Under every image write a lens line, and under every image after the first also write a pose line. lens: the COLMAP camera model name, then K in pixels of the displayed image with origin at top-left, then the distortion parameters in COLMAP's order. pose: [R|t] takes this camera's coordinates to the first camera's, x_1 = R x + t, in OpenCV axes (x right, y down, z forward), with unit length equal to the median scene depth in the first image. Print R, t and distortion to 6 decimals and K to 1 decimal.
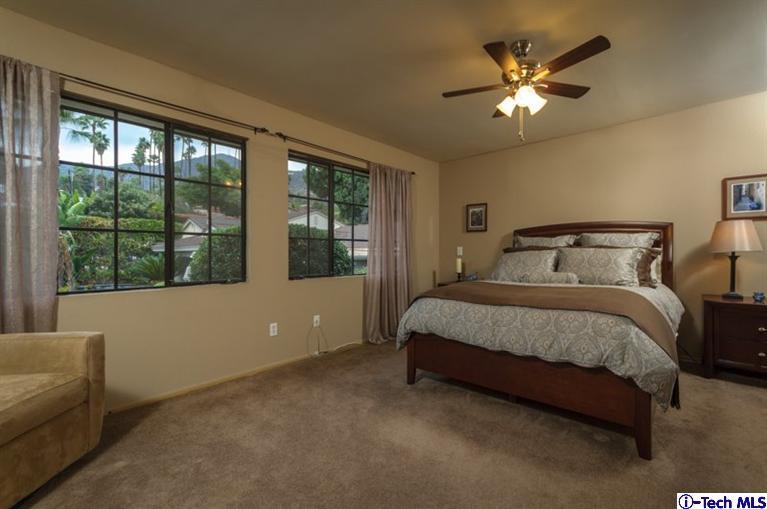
lens RADIAL K [[345.5, 0, 397.7], [0, 345.5, 249.2], [0, 0, 1]] dist [0.002634, 0.000625]
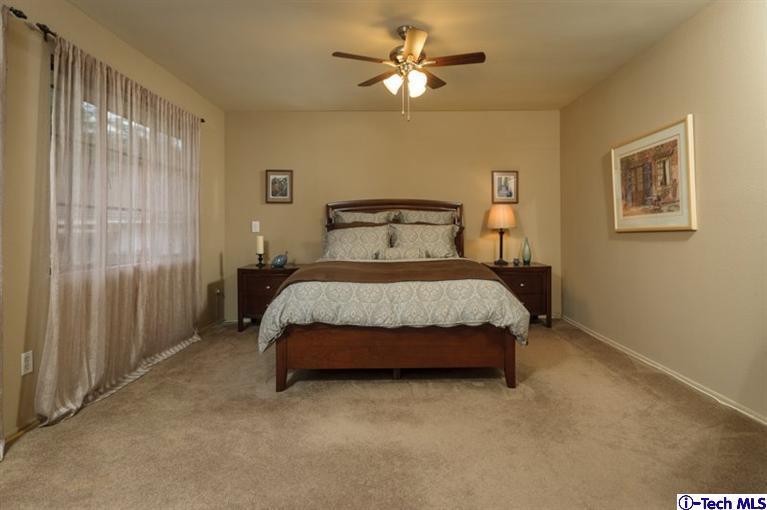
lens RADIAL K [[456.0, 0, 384.6], [0, 456.0, 213.5], [0, 0, 1]] dist [0.002019, 0.000417]
pose [[0.732060, 0.023303, 0.680842, -0.532582], [-0.007851, 0.999637, -0.025772, -0.000806], [-0.681195, 0.013522, 0.731977, 0.044219]]
